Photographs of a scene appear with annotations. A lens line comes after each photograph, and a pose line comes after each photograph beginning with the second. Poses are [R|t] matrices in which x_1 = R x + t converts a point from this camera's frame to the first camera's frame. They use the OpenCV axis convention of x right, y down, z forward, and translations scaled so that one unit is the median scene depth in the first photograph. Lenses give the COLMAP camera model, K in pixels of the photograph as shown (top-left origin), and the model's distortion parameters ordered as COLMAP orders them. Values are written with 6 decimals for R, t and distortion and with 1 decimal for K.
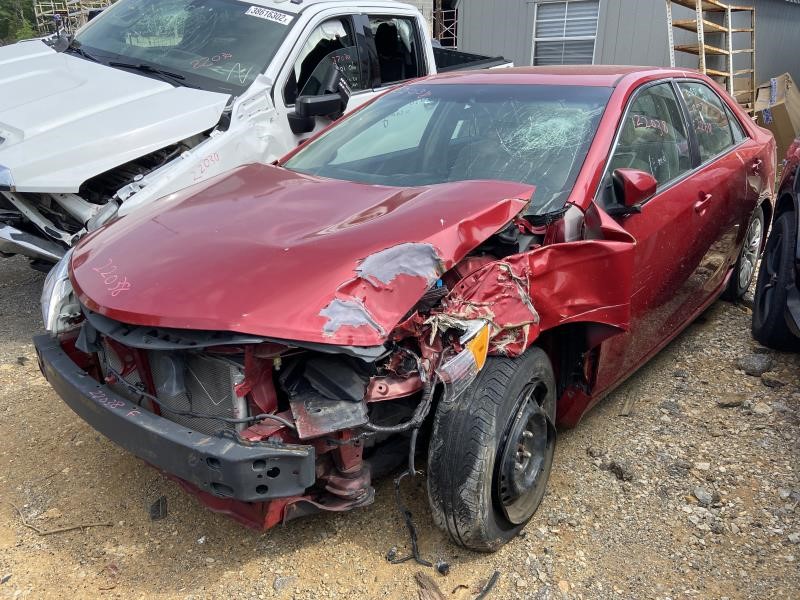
lens RADIAL K [[612.7, 0, 400.0], [0, 612.7, 300.0], [0, 0, 1]] dist [0.090321, -0.087909]
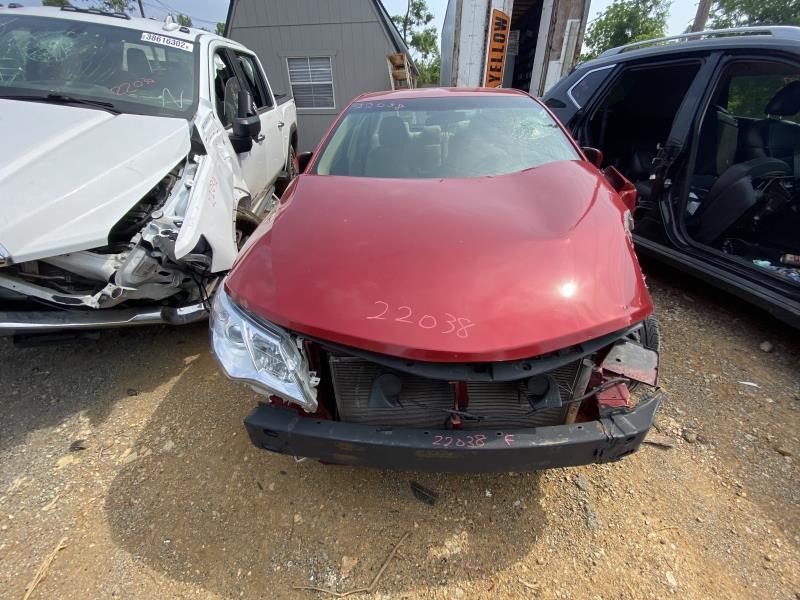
lens RADIAL K [[321.0, 0, 400.0], [0, 321.0, 300.0], [0, 0, 1]] dist [0.024253, -0.021275]
pose [[0.791586, -0.332390, 0.512747, -0.407570], [0.239407, 0.940730, 0.240231, -0.101093], [-0.562207, -0.067408, 0.824245, 0.375746]]
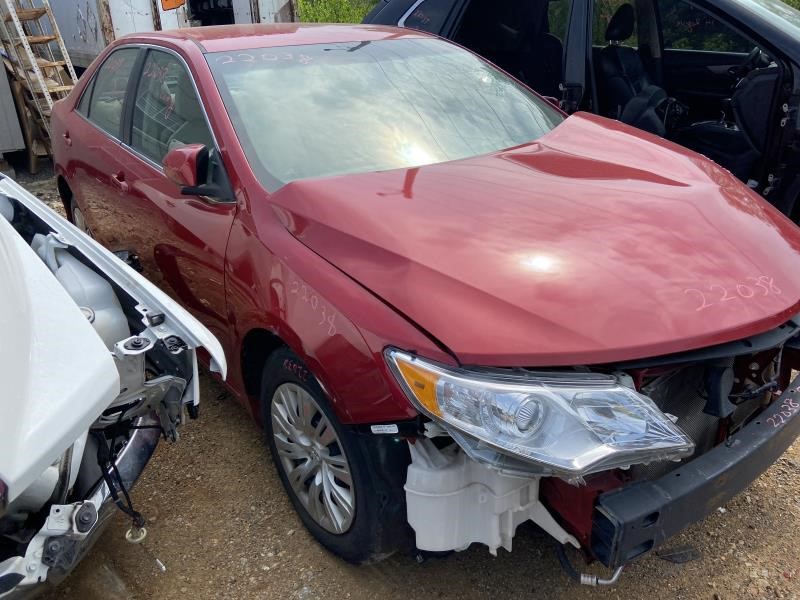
lens RADIAL K [[612.7, 0, 400.0], [0, 612.7, 300.0], [0, 0, 1]] dist [0.090321, -0.087909]
pose [[0.184228, -0.418387, 0.889389, -0.711779], [0.370120, 0.867800, 0.331565, -0.252762], [-0.910534, 0.268097, 0.314726, 0.661057]]
